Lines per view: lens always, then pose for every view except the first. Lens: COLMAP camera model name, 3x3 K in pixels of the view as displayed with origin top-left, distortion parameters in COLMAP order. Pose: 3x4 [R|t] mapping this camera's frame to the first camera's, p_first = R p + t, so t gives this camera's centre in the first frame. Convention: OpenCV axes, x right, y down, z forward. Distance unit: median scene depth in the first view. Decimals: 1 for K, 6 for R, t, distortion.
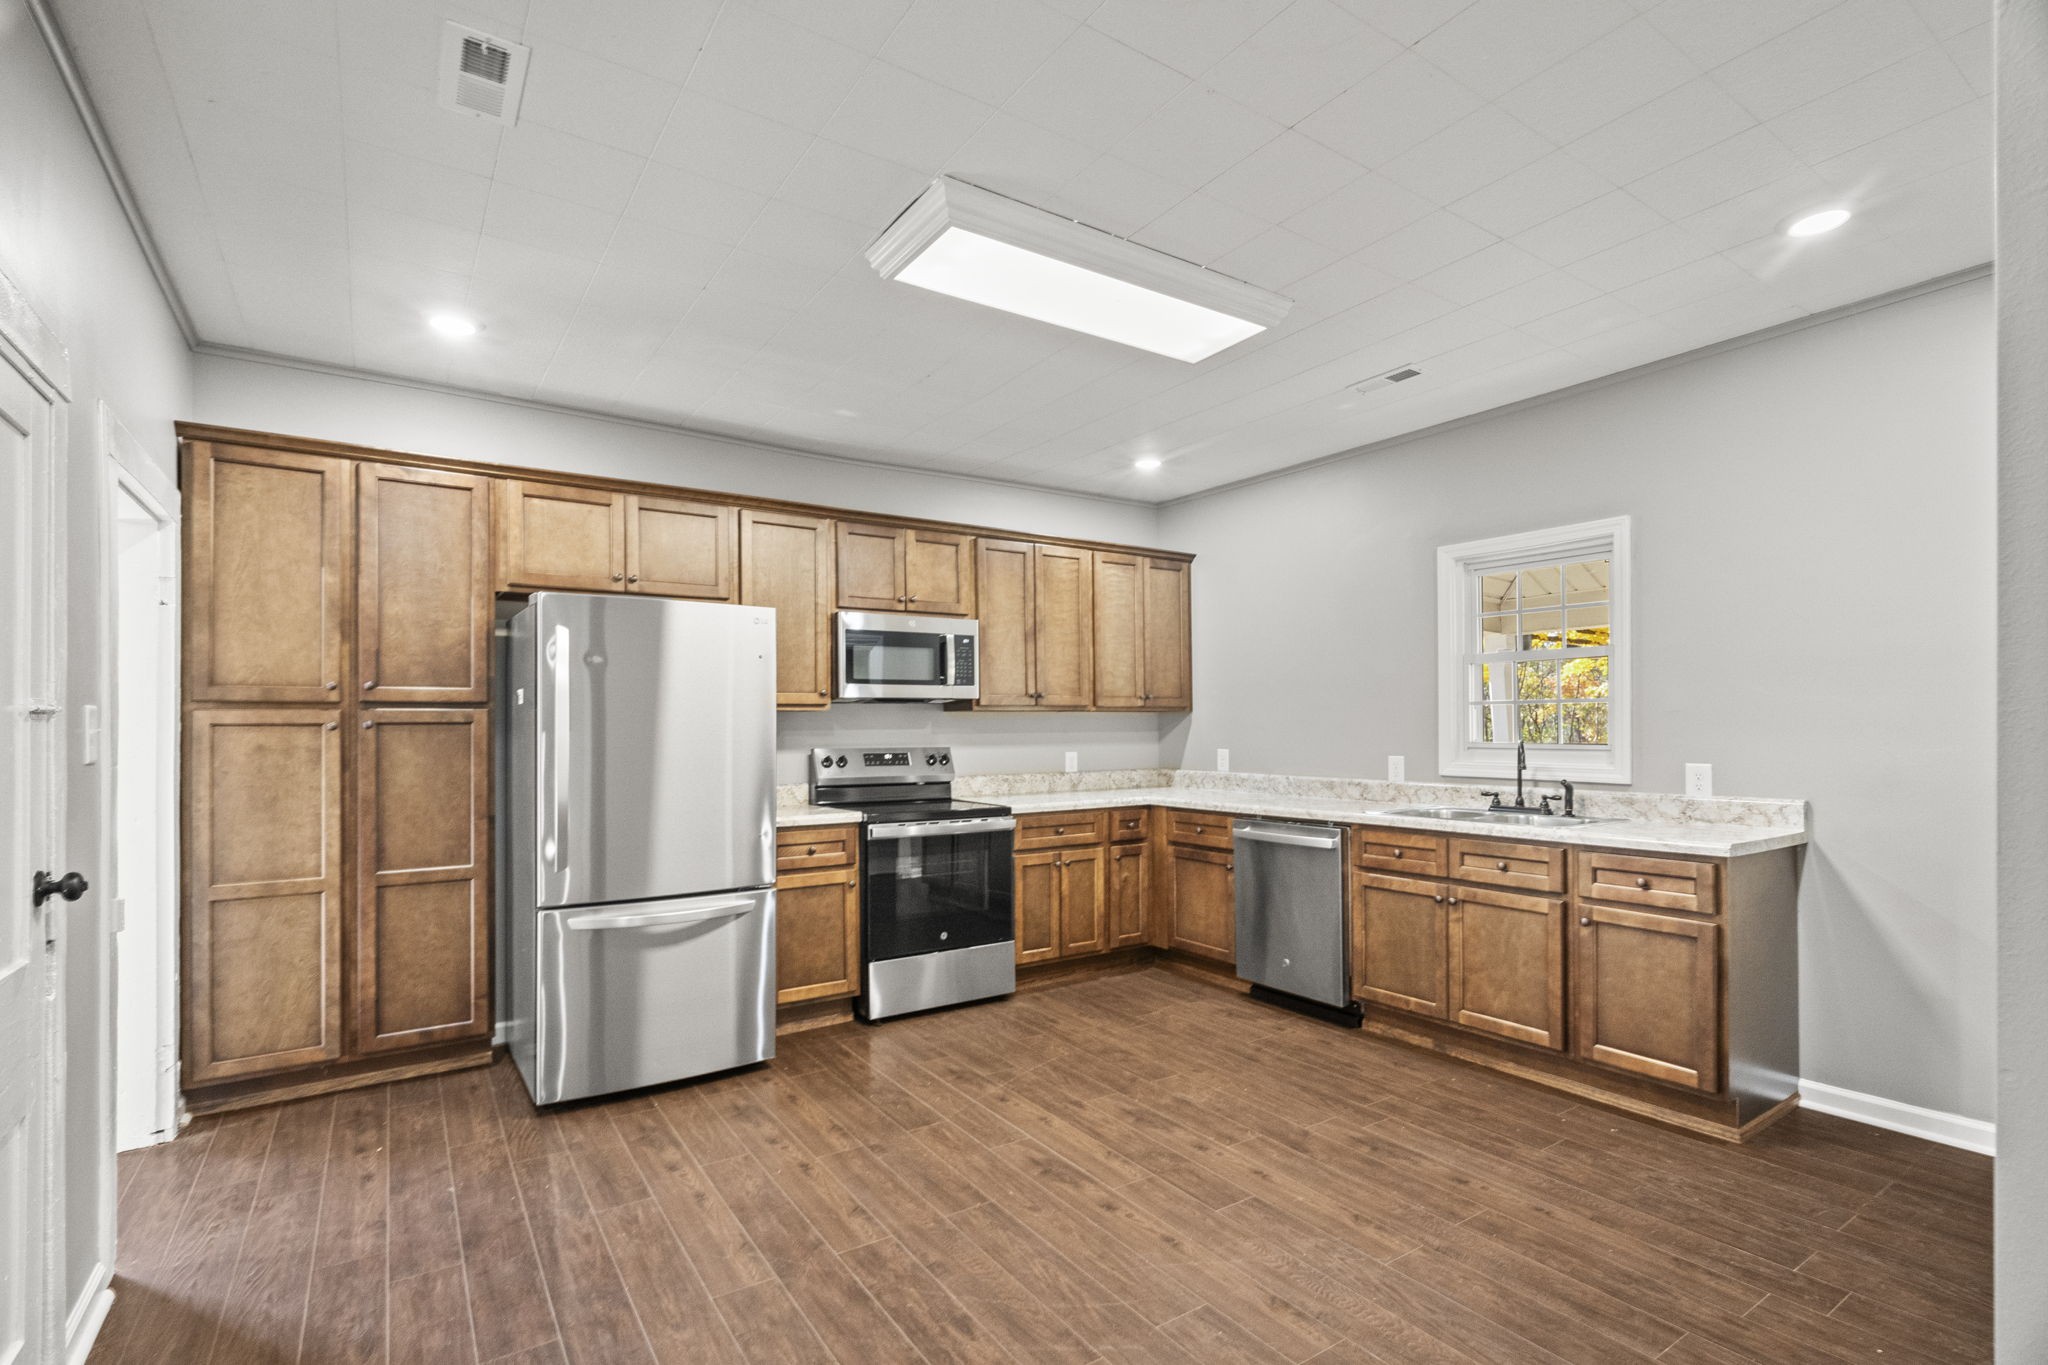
lens RADIAL K [[961.6, 0, 1017.2], [0, 961.6, 715.0], [0, 0, 1]] dist [-0.005137, 0.001098]
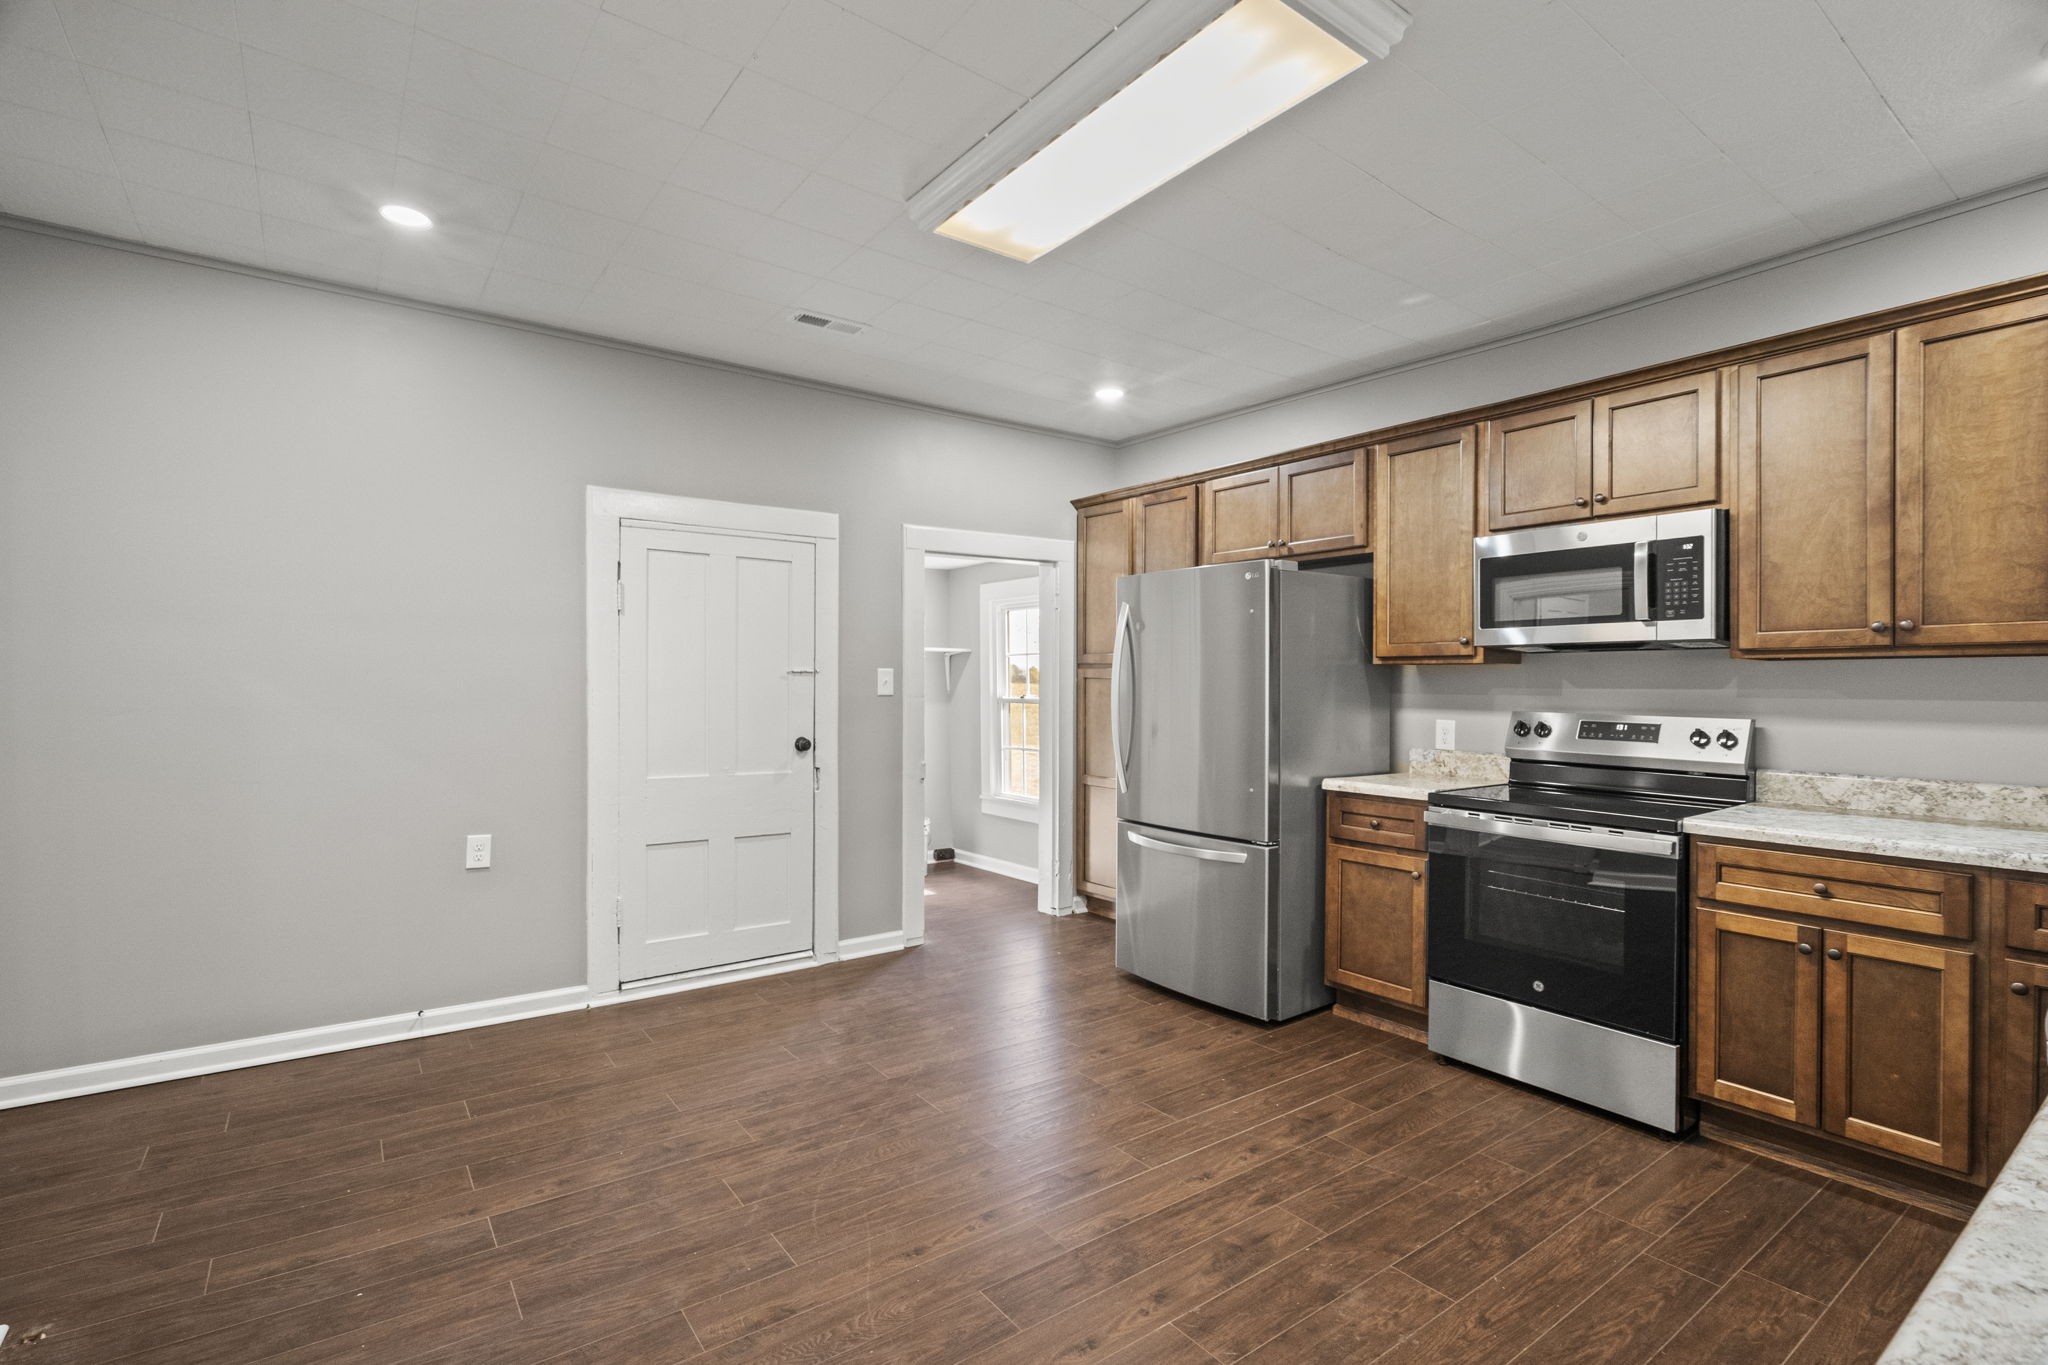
lens RADIAL K [[960.1, 0, 1020.6], [0, 960.1, 684.1], [0, 0, 1]] dist [-0.000128, 0.000846]
pose [[0.039293, 0.008754, -0.999189, 0.560019], [0.005711, 0.999943, 0.008985, 0.003445], [0.999211, -0.006060, 0.039241, 0.563157]]
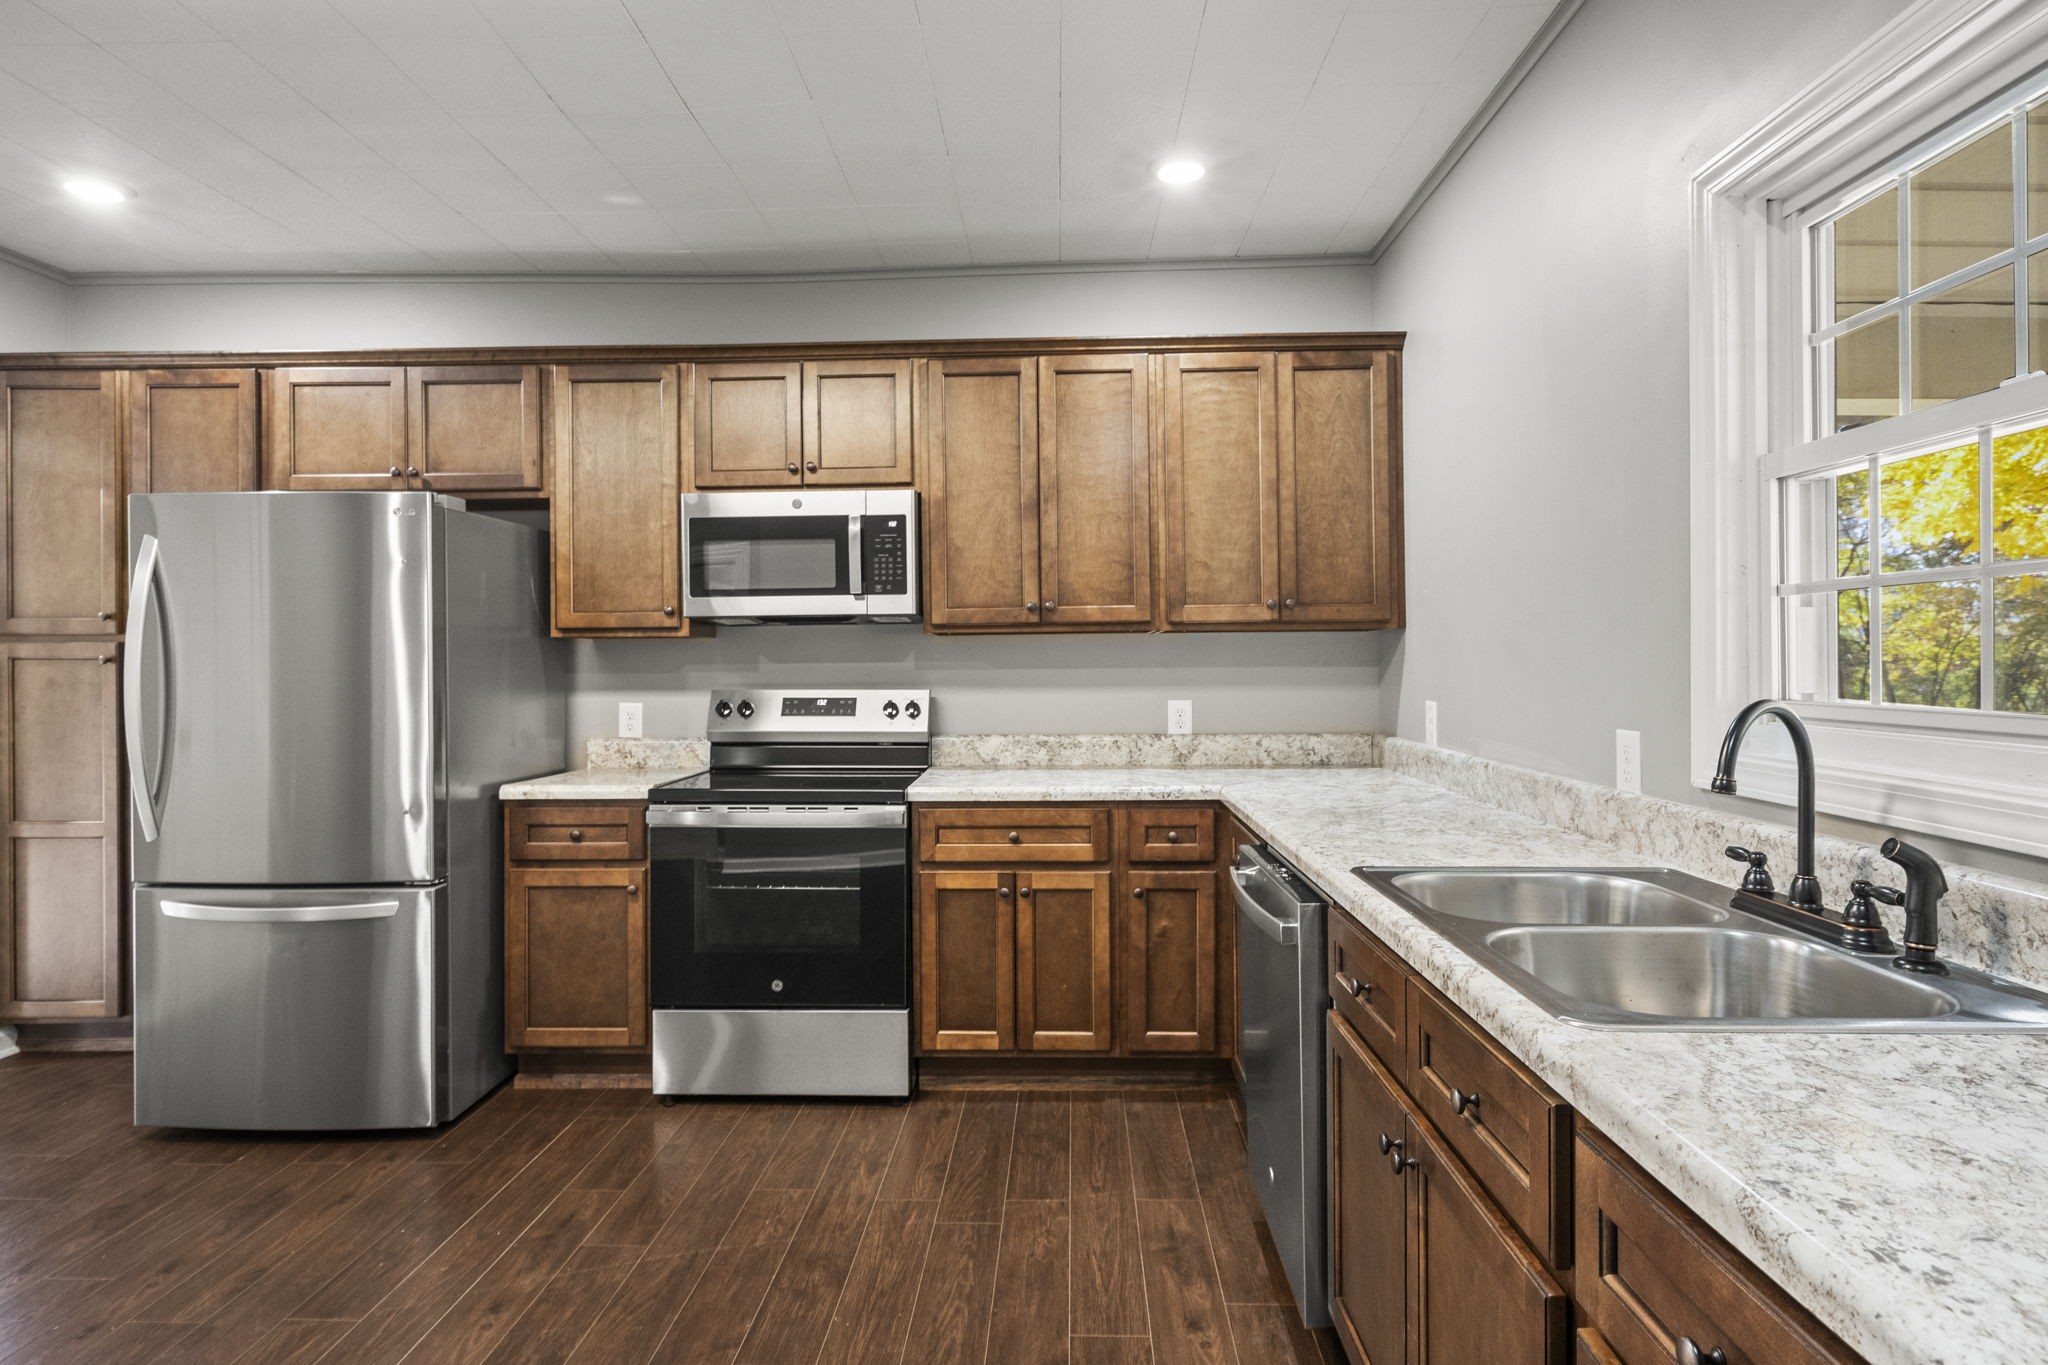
lens RADIAL K [[1098.3, 0, 1035.0], [0, 1098.3, 655.0], [0, 0, 1]] dist [0.001741, 0.000851]
pose [[0.811020, -0.002364, -0.585014, 0.460169], [0.009168, 0.999920, 0.008668, 0.004380], [0.584947, -0.012393, 0.810977, 0.477396]]
